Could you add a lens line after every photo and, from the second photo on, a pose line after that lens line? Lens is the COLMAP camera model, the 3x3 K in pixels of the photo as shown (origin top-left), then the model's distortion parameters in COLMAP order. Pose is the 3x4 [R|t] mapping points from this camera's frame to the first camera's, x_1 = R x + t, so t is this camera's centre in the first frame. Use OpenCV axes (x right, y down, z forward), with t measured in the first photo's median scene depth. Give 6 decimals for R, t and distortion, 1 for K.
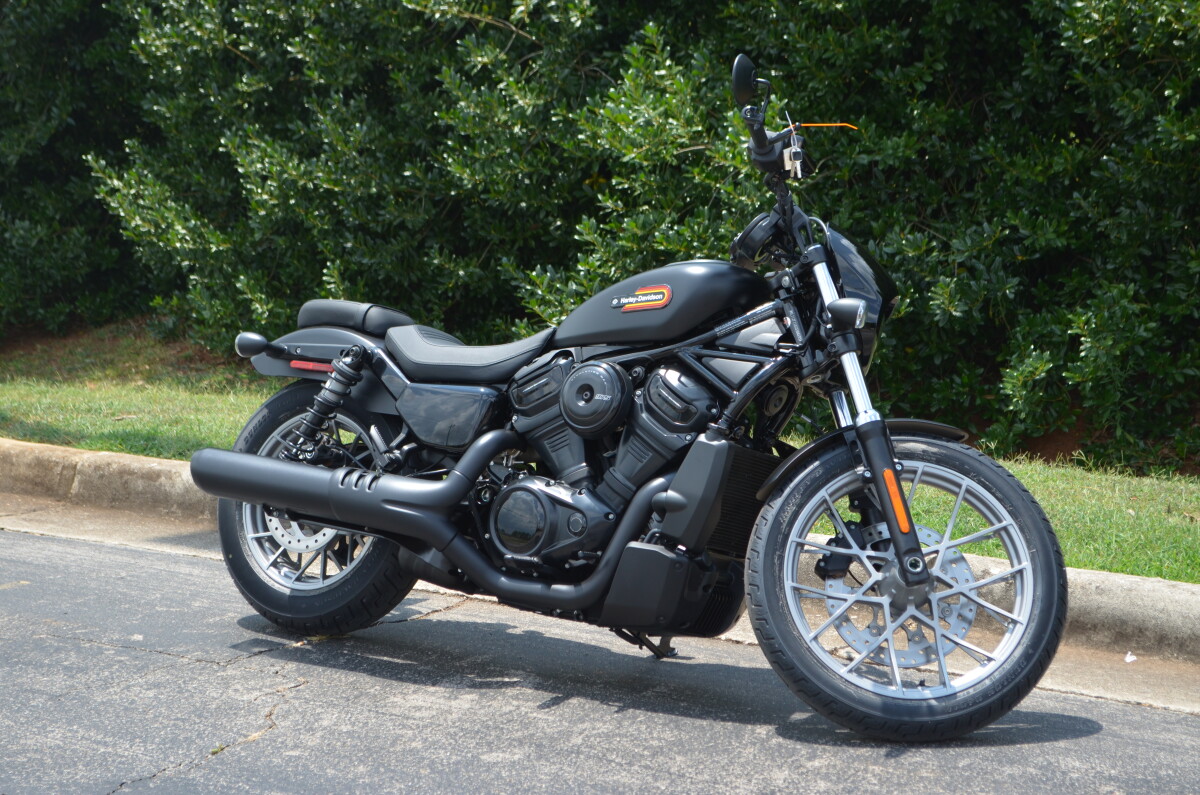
lens RADIAL K [[2388.9, 0, 602.2], [0, 2388.9, 395.6], [0, 0, 1]] dist [0.058670, 0.000000]
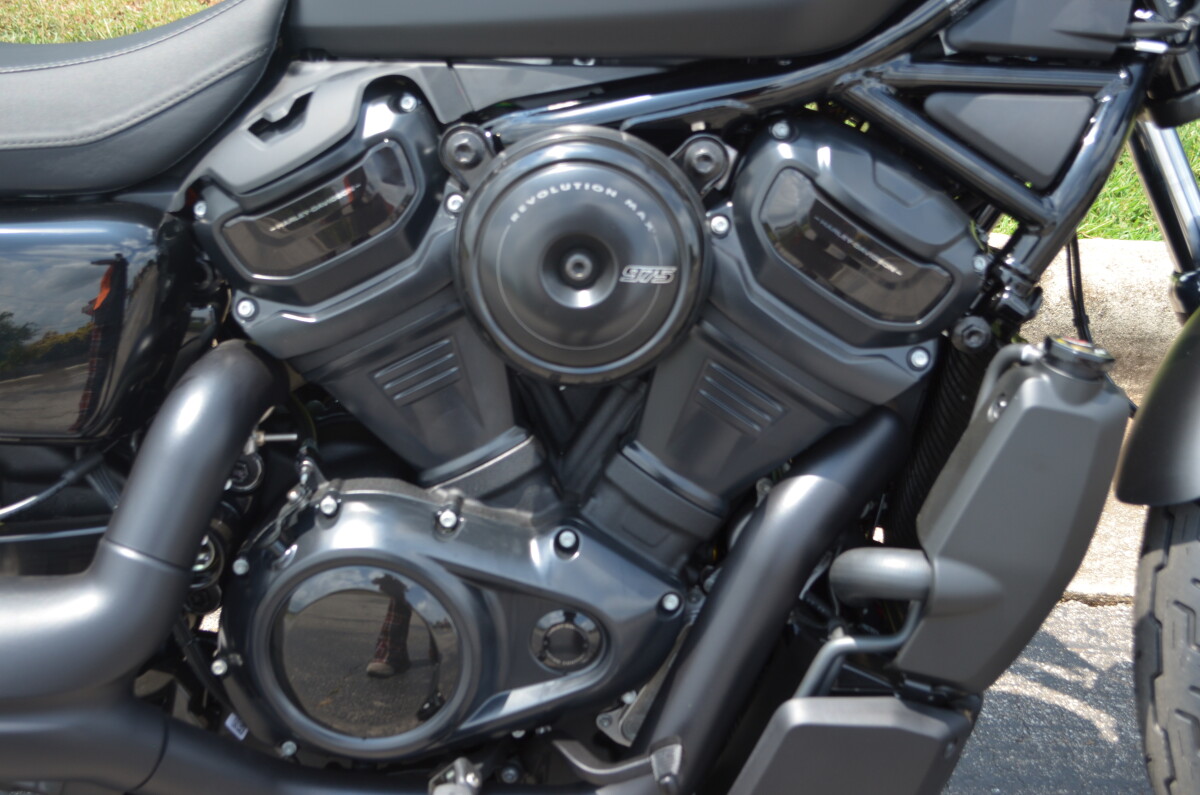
lens RADIAL K [[1832.2, 0, 605.2], [0, 1832.2, 401.0], [0, 0, 1]] dist [0.011079, 0.000000]
pose [[0.848258, -0.245292, 0.469351, -0.115179], [0.031599, 0.908129, 0.417497, -0.080288], [-0.528639, -0.339314, 0.778078, 0.807552]]
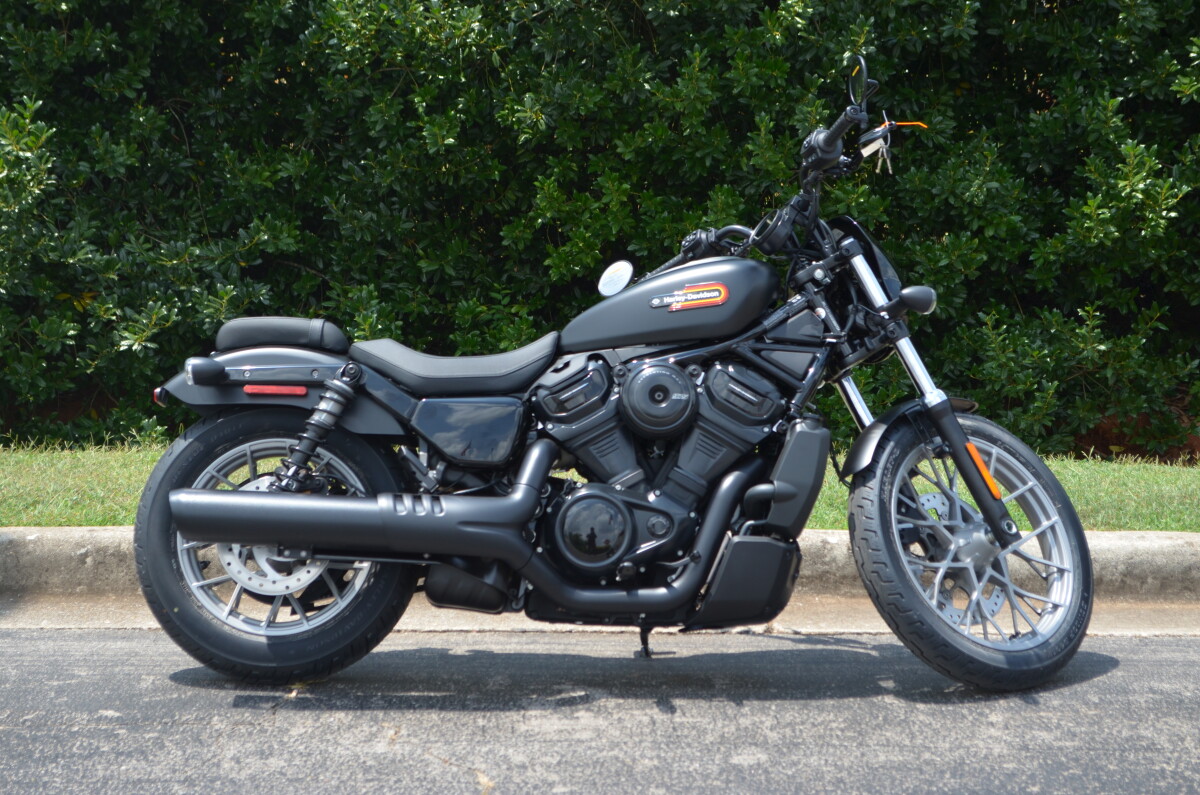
lens RADIAL K [[2388.9, 0, 600.0], [0, 2388.9, 399.0], [0, 0, 1]] dist [0.058670, 0.000000]
pose [[0.819035, -0.064942, 0.570056, -0.590164], [0.067126, 0.997596, 0.017205, -0.017475], [-0.569803, 0.024174, 0.821426, 0.195032]]
